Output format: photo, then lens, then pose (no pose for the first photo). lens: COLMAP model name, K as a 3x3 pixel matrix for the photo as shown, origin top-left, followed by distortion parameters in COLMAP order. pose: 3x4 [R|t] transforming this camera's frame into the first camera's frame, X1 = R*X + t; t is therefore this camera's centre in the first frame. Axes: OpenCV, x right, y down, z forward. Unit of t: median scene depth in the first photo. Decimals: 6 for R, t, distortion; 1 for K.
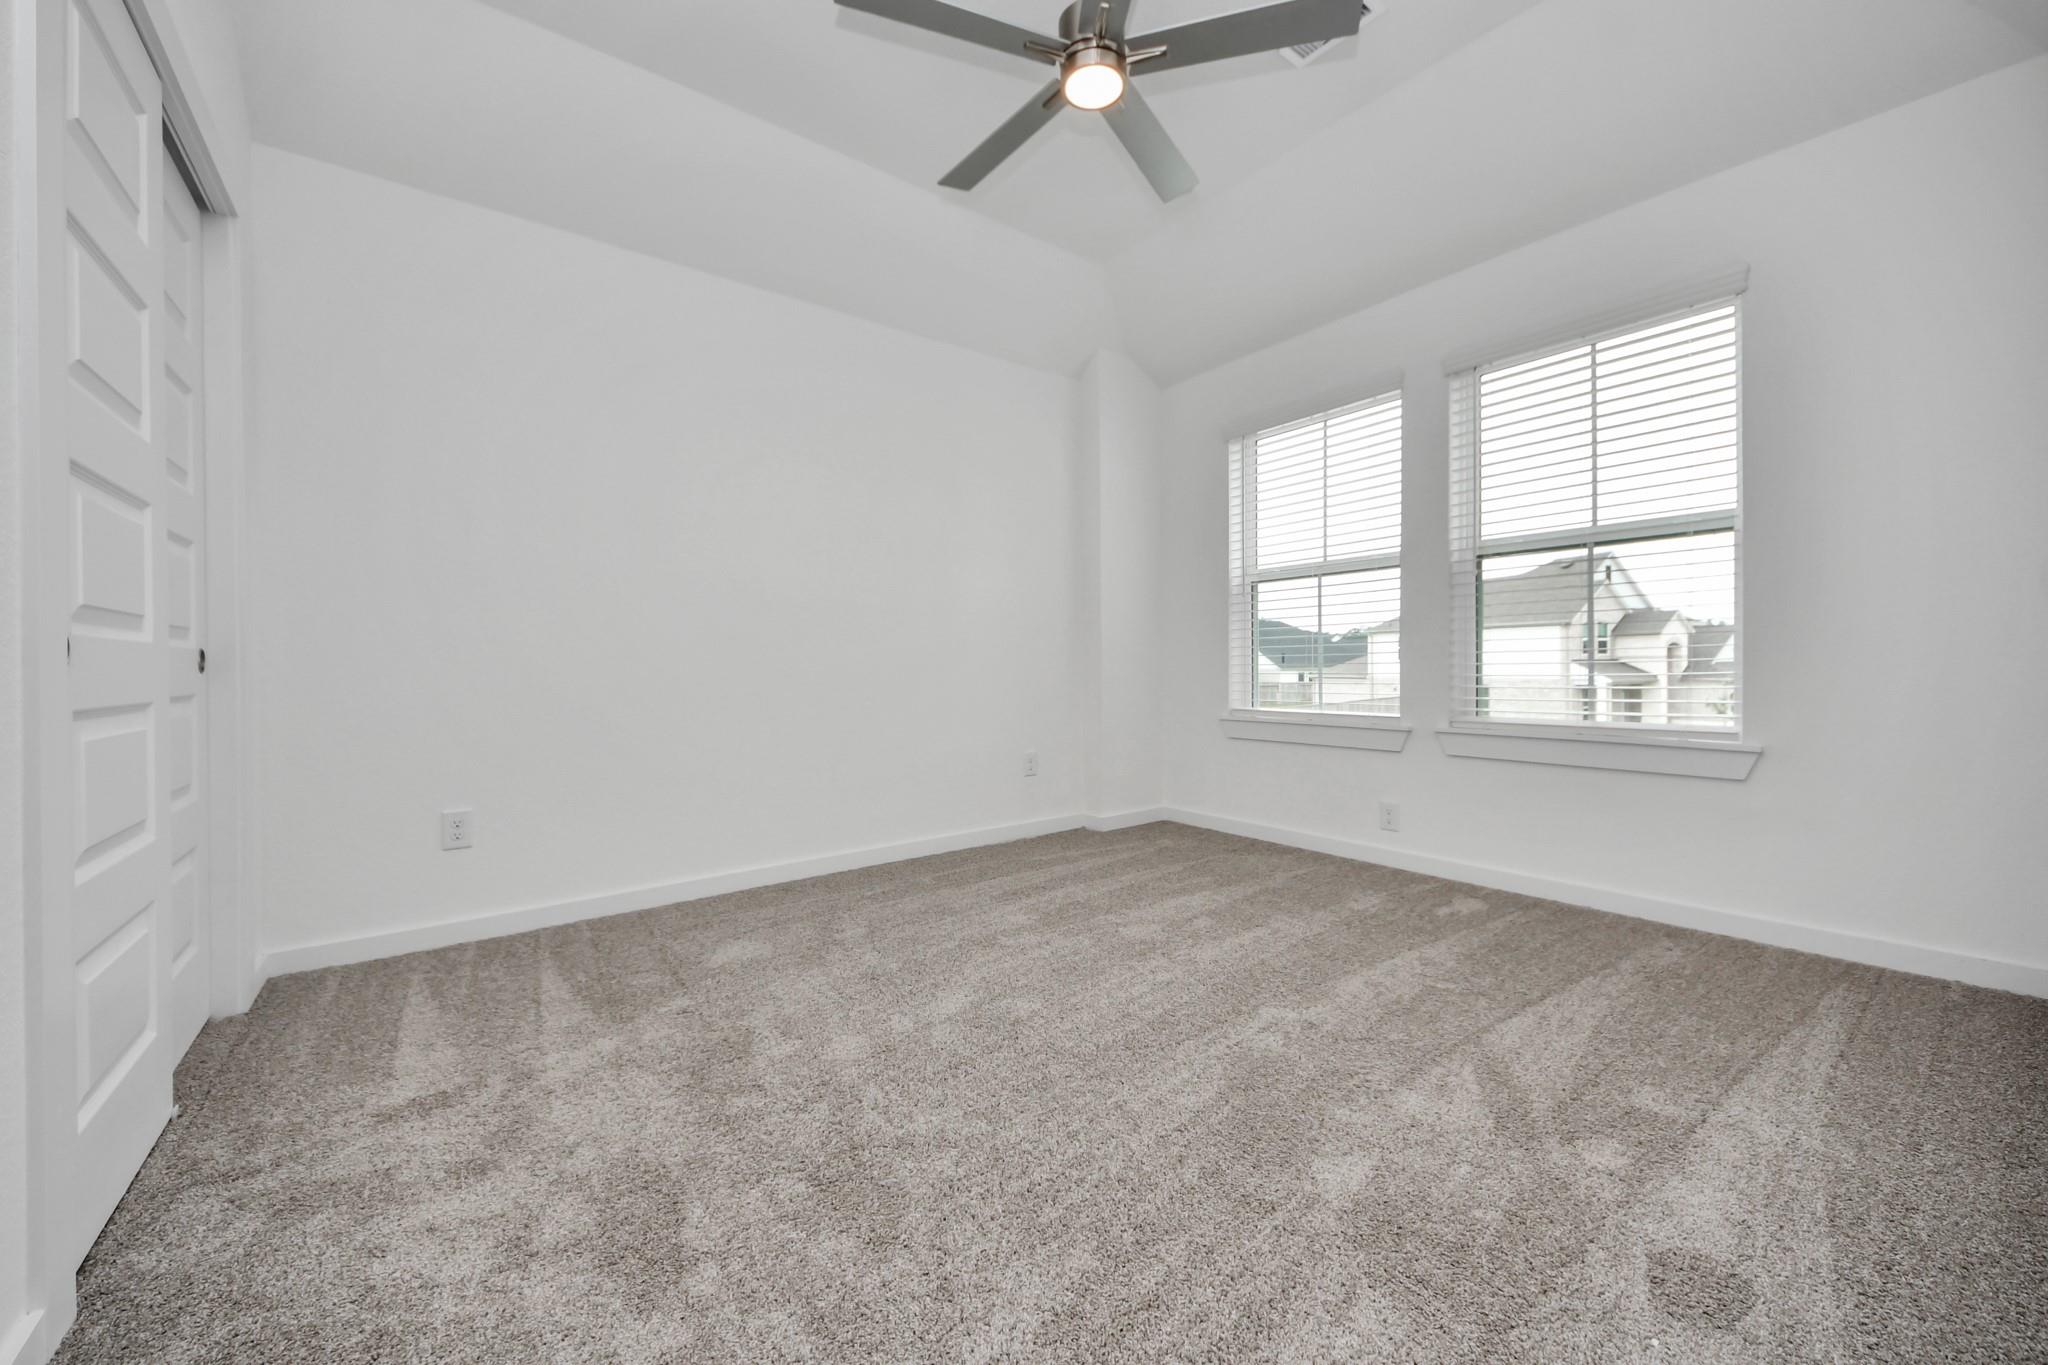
lens RADIAL K [[739.8, 0, 1033.3], [0, 739.8, 666.8], [0, 0, 1]] dist [0.012373, -0.009445]
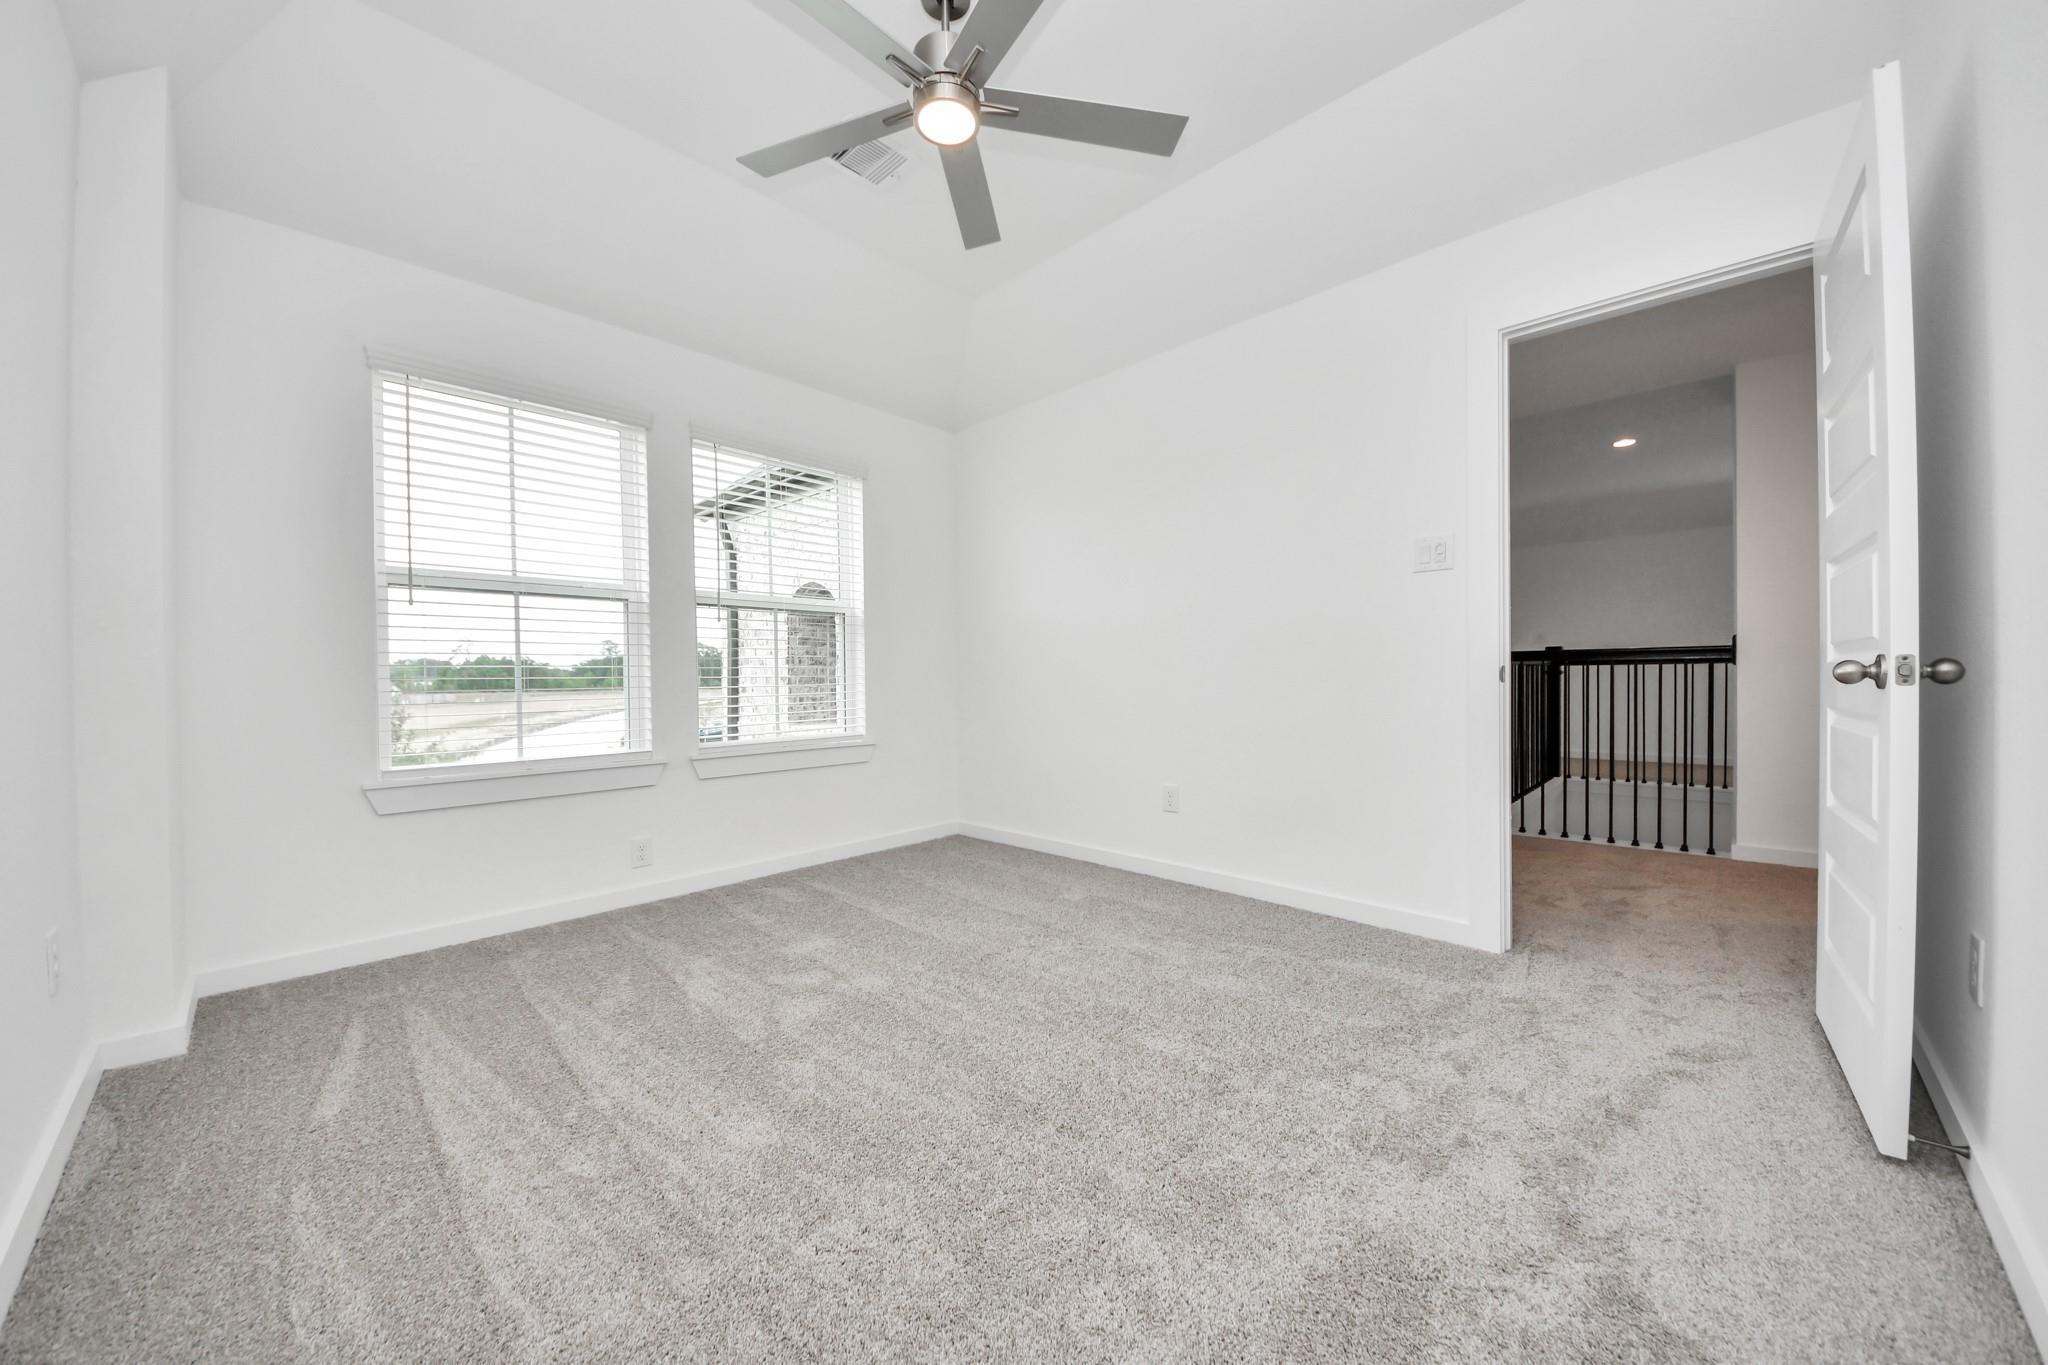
lens RADIAL K [[690.8, 0, 1024.0], [0, 690.8, 682.5], [0, 0, 1]] dist [-0.000817, -0.000019]
pose [[-0.133508, 0.022644, 0.990789, -0.464499], [0.025621, 0.999484, -0.019390, 0.004863], [-0.990717, 0.022796, -0.134019, 0.571416]]
